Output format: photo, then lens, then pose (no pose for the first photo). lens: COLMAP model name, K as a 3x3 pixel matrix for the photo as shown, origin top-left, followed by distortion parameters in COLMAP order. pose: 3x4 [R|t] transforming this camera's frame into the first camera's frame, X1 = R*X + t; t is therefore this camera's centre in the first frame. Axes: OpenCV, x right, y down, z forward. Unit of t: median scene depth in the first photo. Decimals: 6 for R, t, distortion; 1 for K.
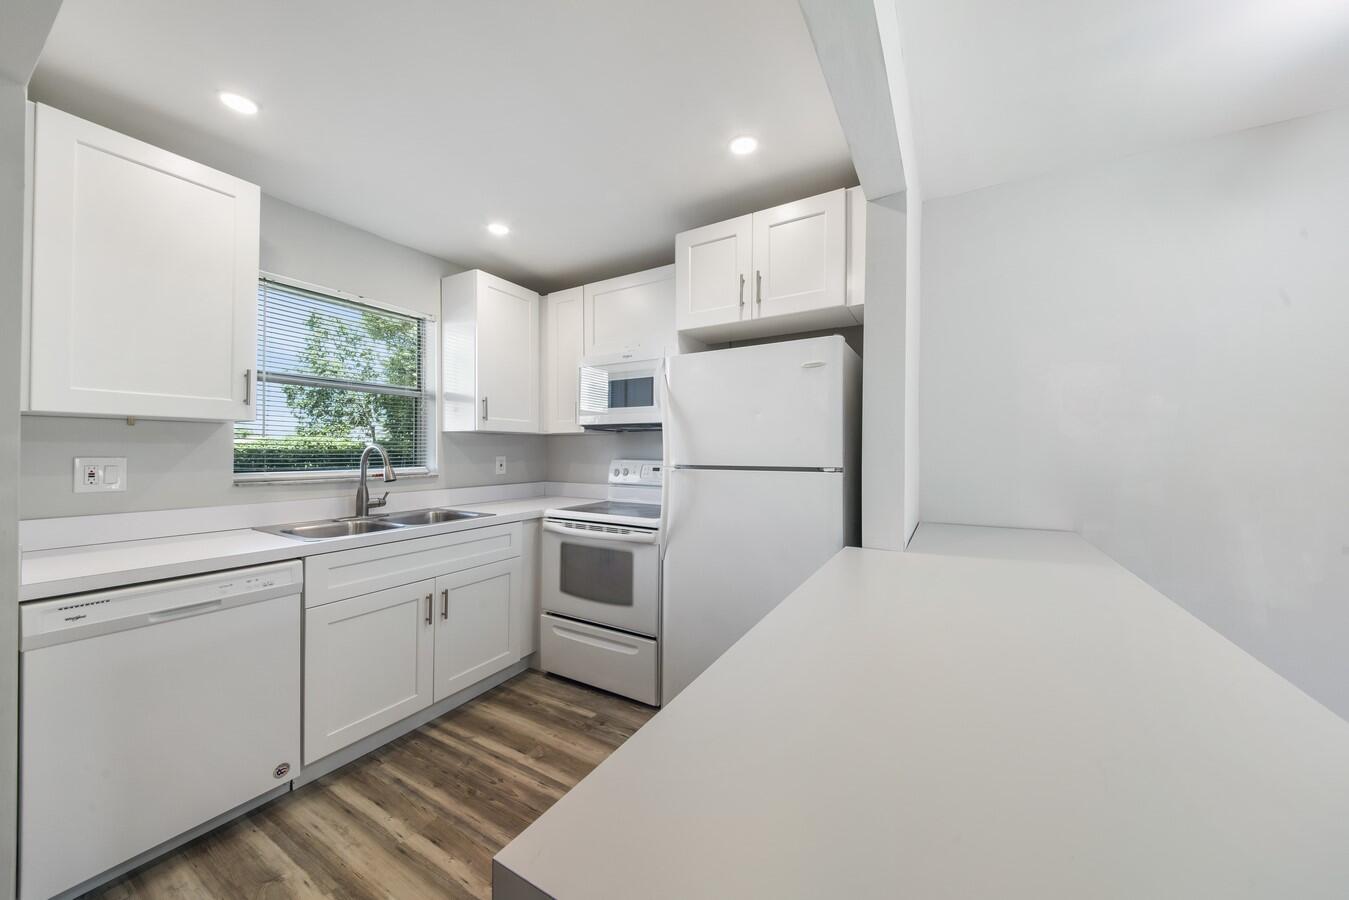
lens RADIAL K [[464.3, 0, 674.5], [0, 464.3, 450.0], [0, 0, 1]] dist [0.022397, -0.007319]
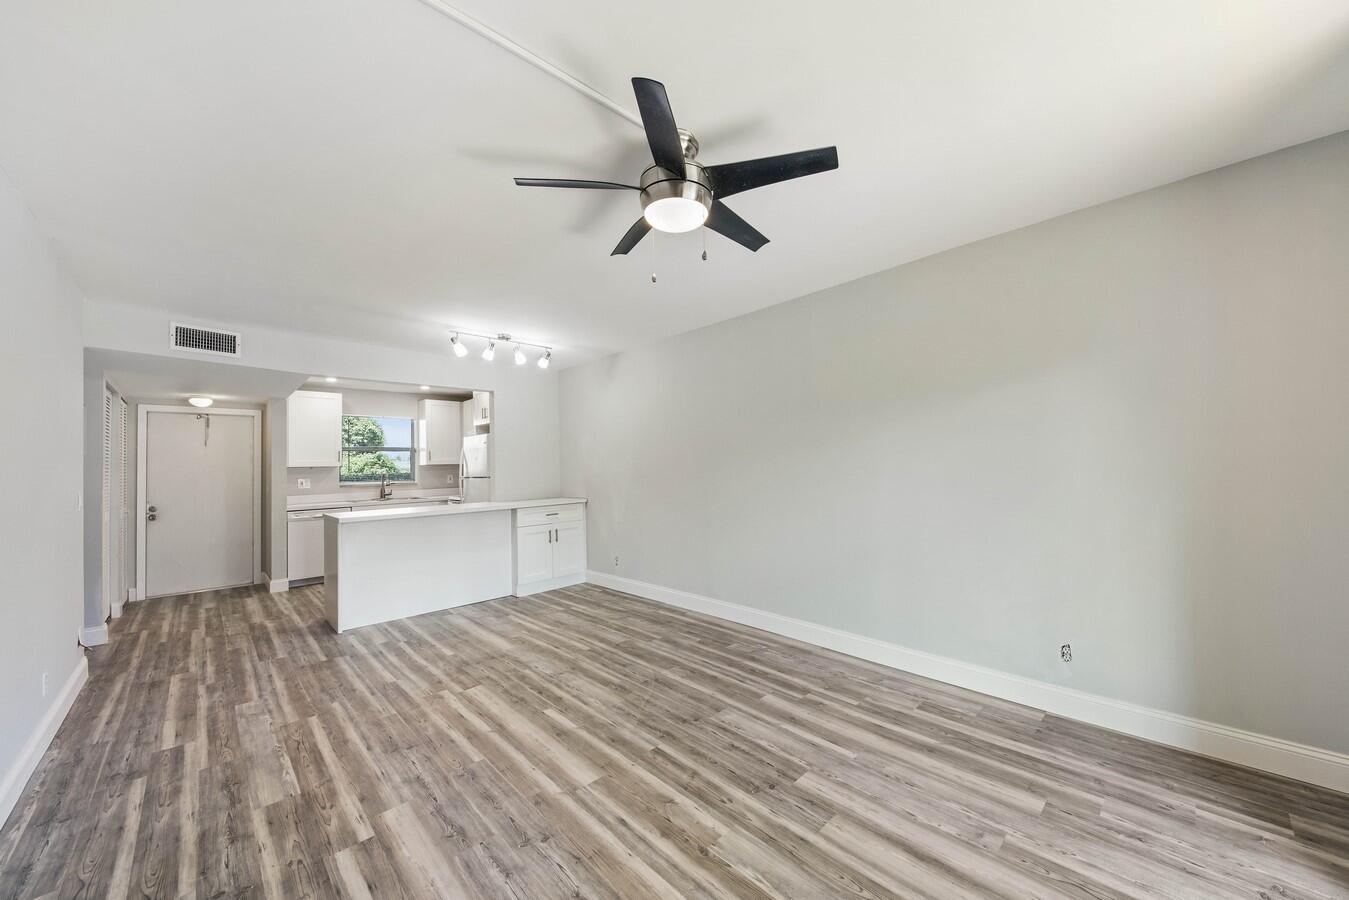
lens RADIAL K [[473.0, 0, 674.5], [0, 473.0, 450.0], [0, 0, 1]] dist [0.000479, -0.007842]
pose [[0.964573, -0.040019, -0.260763, 2.276242], [0.033492, 0.999006, -0.029427, -0.002783], [0.261681, 0.019651, 0.964954, -1.608406]]
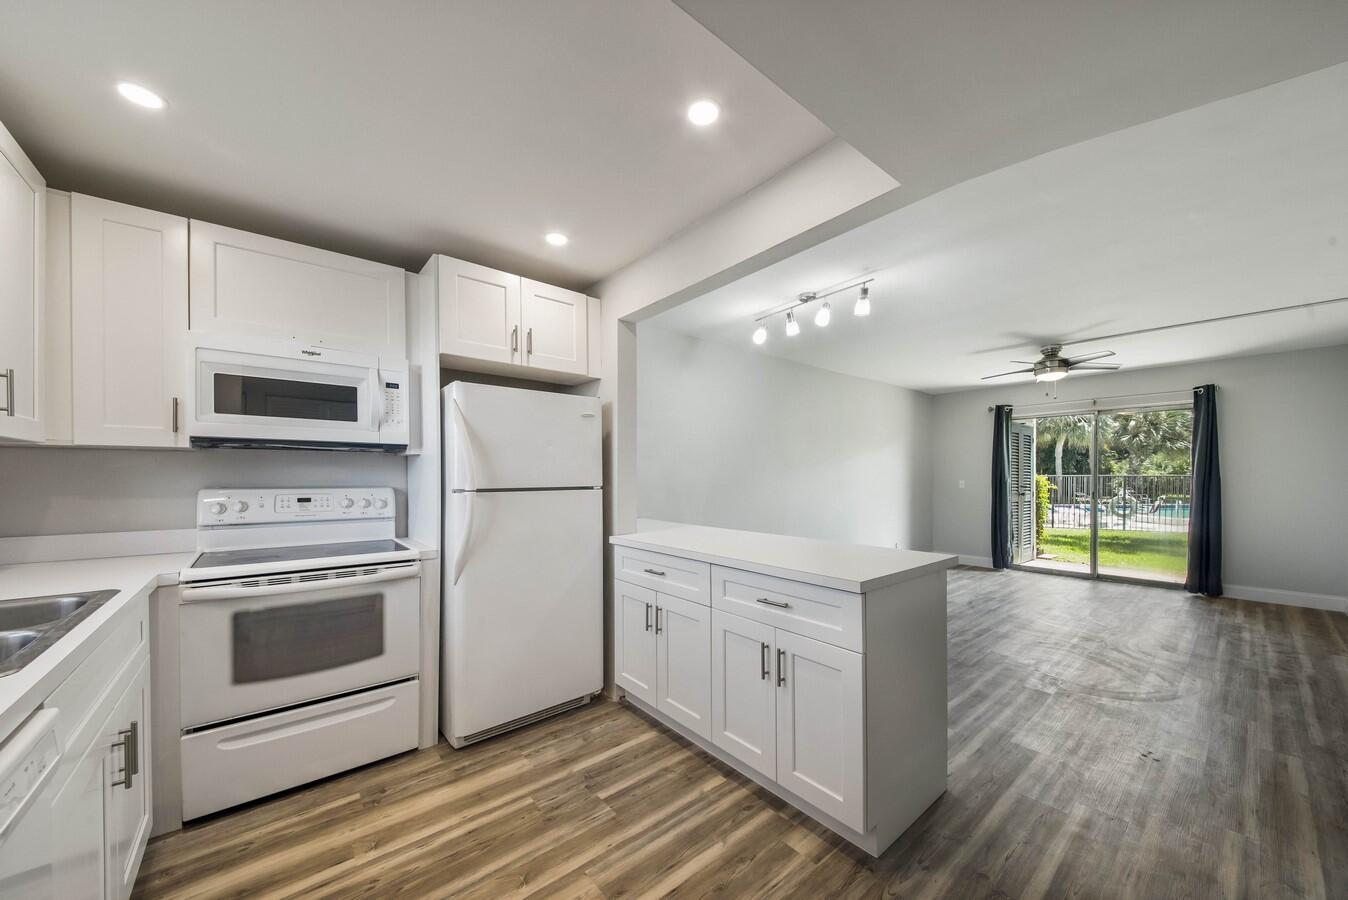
lens RADIAL K [[487.8, 0, 672.0], [0, 487.8, 481.1], [0, 0, 1]] dist [-0.000850, -0.009095]
pose [[0.336810, -0.017091, 0.941418, -0.735895], [0.001394, 0.999843, 0.017653, -0.004435], [-0.941572, -0.004634, 0.336781, 0.177222]]
